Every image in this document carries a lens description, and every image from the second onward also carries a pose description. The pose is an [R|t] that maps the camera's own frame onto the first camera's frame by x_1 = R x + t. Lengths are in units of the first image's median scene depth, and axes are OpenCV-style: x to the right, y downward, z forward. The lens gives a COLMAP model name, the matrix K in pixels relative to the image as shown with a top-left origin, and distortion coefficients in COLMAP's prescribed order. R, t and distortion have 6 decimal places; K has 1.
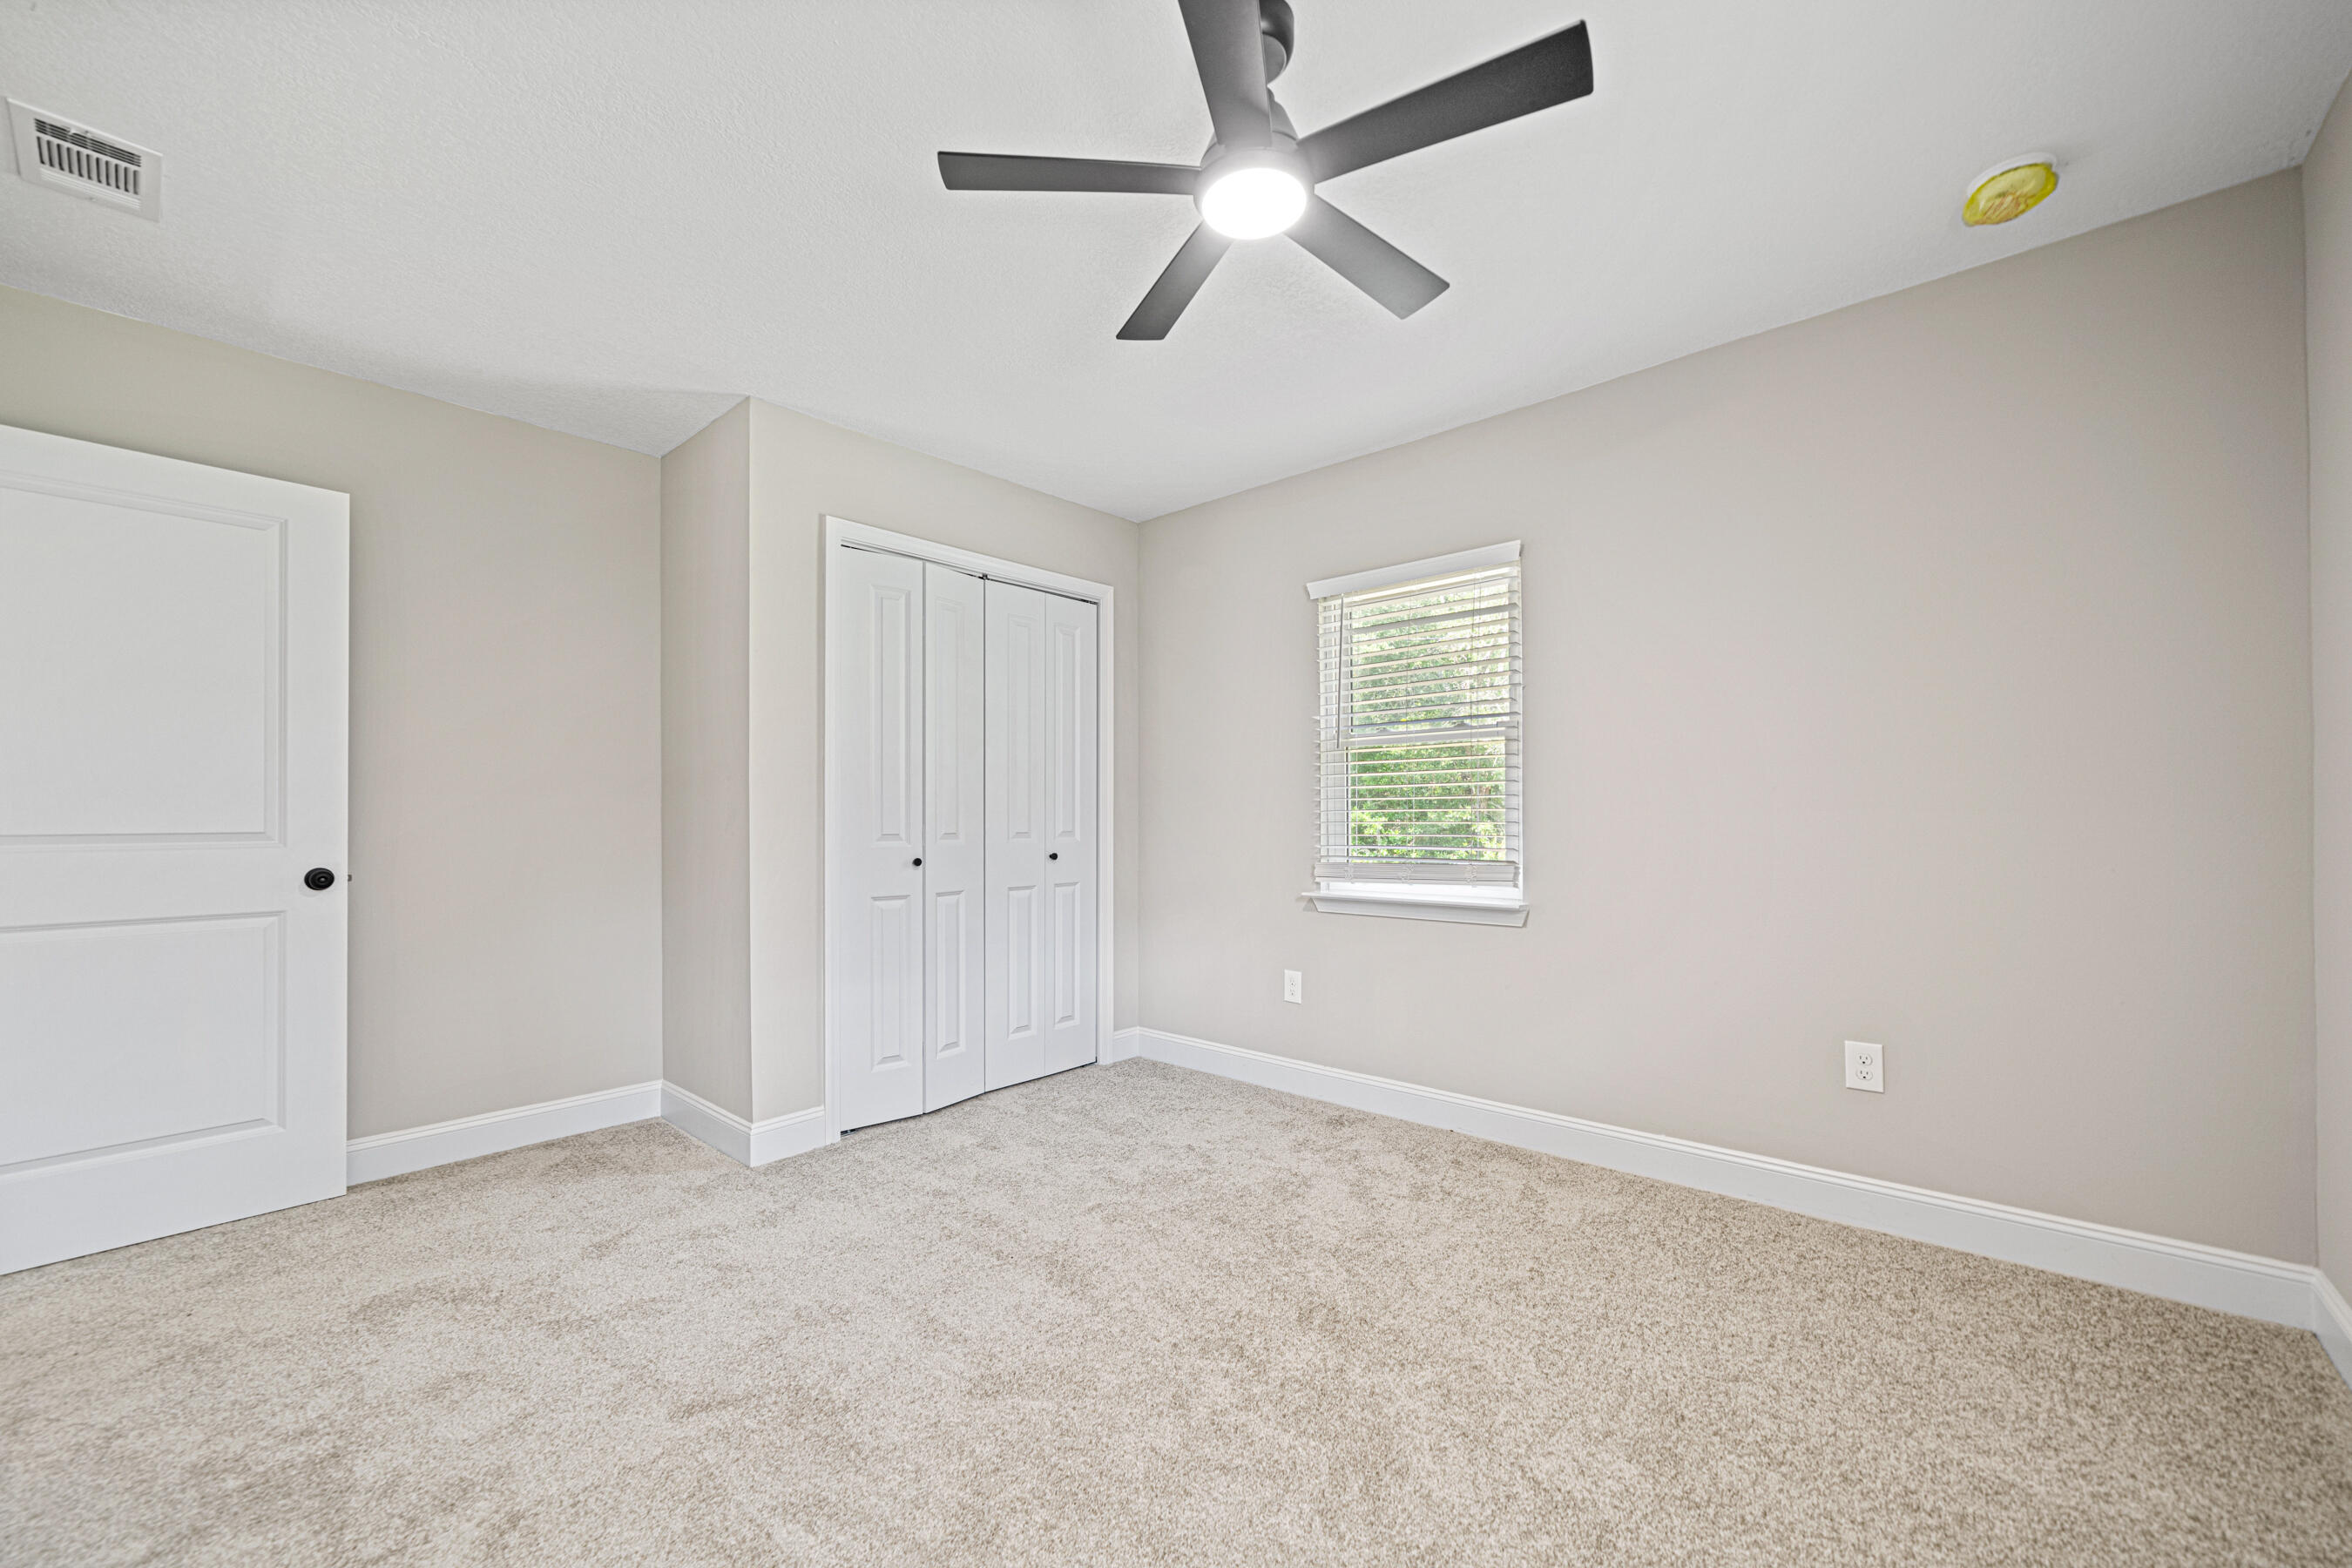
lens RADIAL K [[913.5, 0, 1174.2], [0, 913.5, 809.0], [0, 0, 1]] dist [-0.000342, 0.000123]
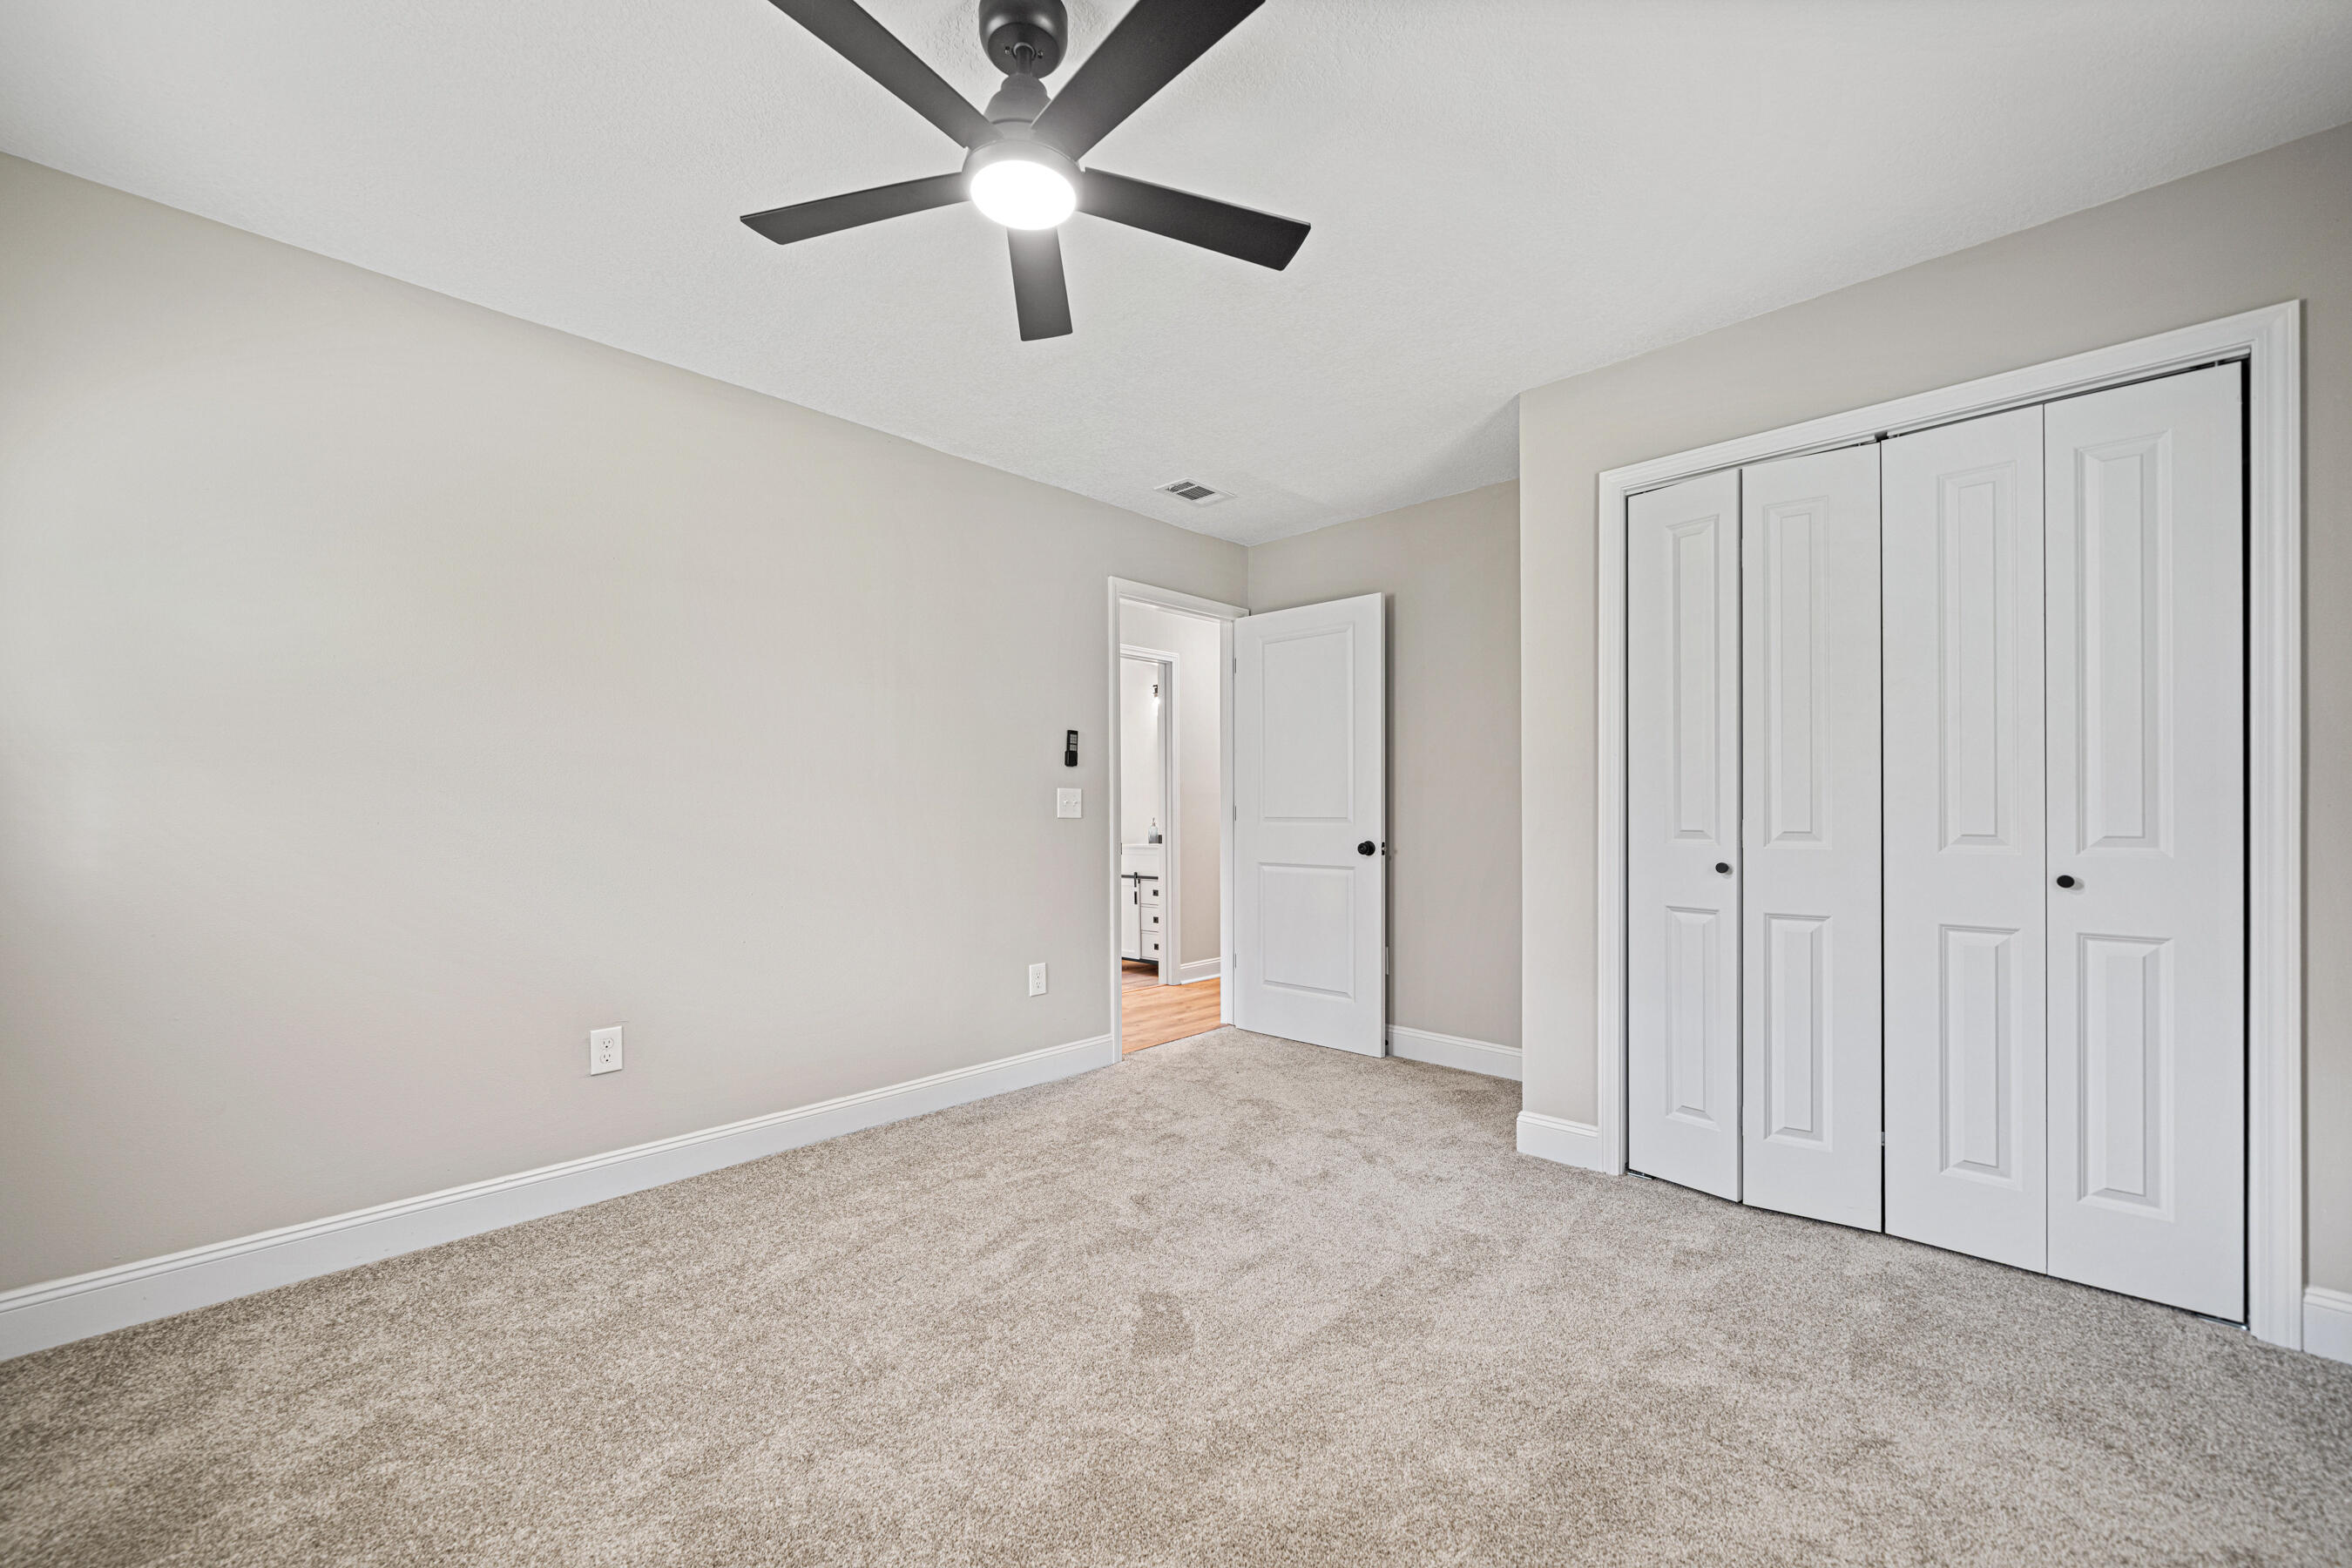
lens RADIAL K [[942.8, 0, 1167.9], [0, 942.8, 805.5], [0, 0, 1]] dist [-0.001339, 0.000045]
pose [[-0.046480, -0.000468, -0.998919, 0.587413], [0.011305, 0.999936, -0.000995, 0.001746], [0.998855, -0.011339, -0.046472, 0.639839]]
